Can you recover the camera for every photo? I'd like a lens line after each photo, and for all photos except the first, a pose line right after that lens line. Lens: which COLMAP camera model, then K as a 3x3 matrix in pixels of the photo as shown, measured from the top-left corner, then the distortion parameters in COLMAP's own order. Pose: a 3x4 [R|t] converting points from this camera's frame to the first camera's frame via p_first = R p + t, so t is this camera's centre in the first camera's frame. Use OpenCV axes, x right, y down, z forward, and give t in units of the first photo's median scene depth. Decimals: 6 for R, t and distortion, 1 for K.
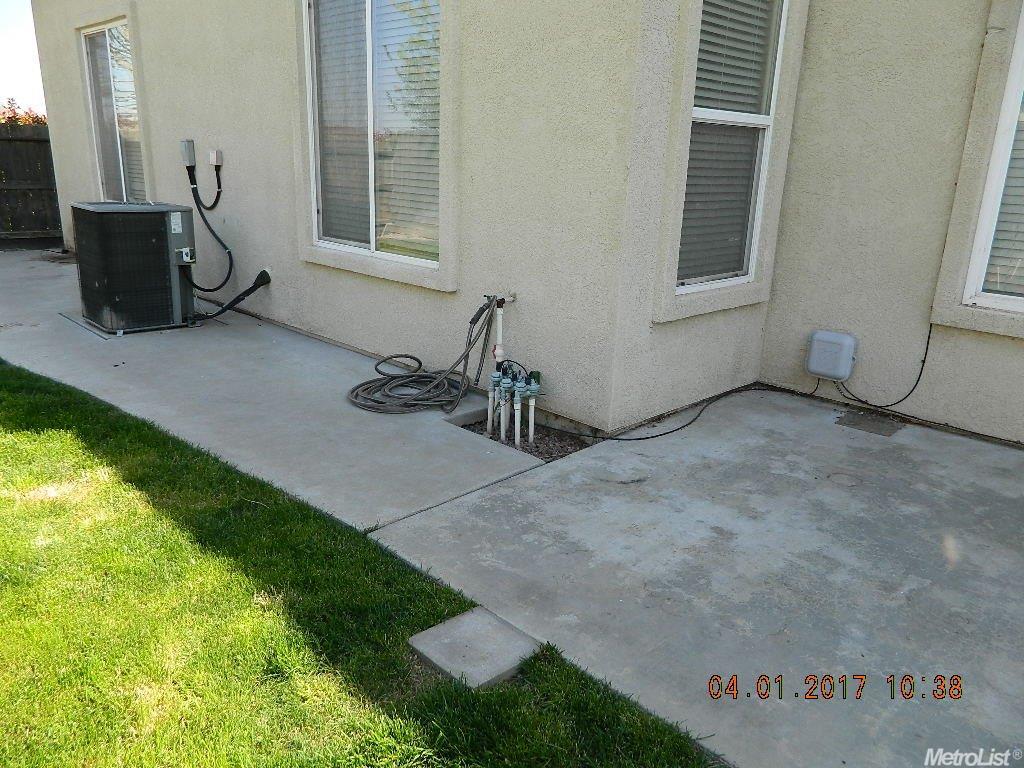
lens RADIAL K [[754.1, 0, 515.4], [0, 754.1, 384.0], [0, 0, 1]] dist [-0.006491, -0.003383]
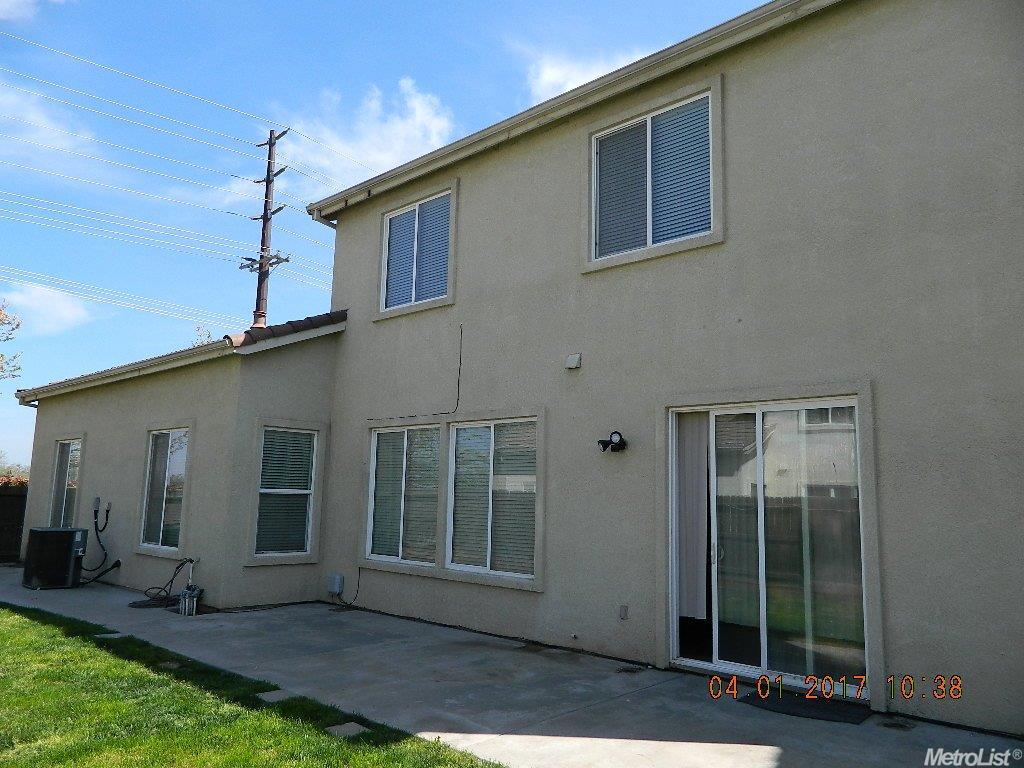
lens RADIAL K [[754.1, 0, 510.0], [0, 754.1, 381.1], [0, 0, 1]] dist [-0.006491, -0.003383]
pose [[0.999320, -0.003669, 0.036693, 0.676214], [0.019220, 0.901022, -0.433347, 0.327361], [-0.031472, 0.433757, 0.900480, -1.115095]]
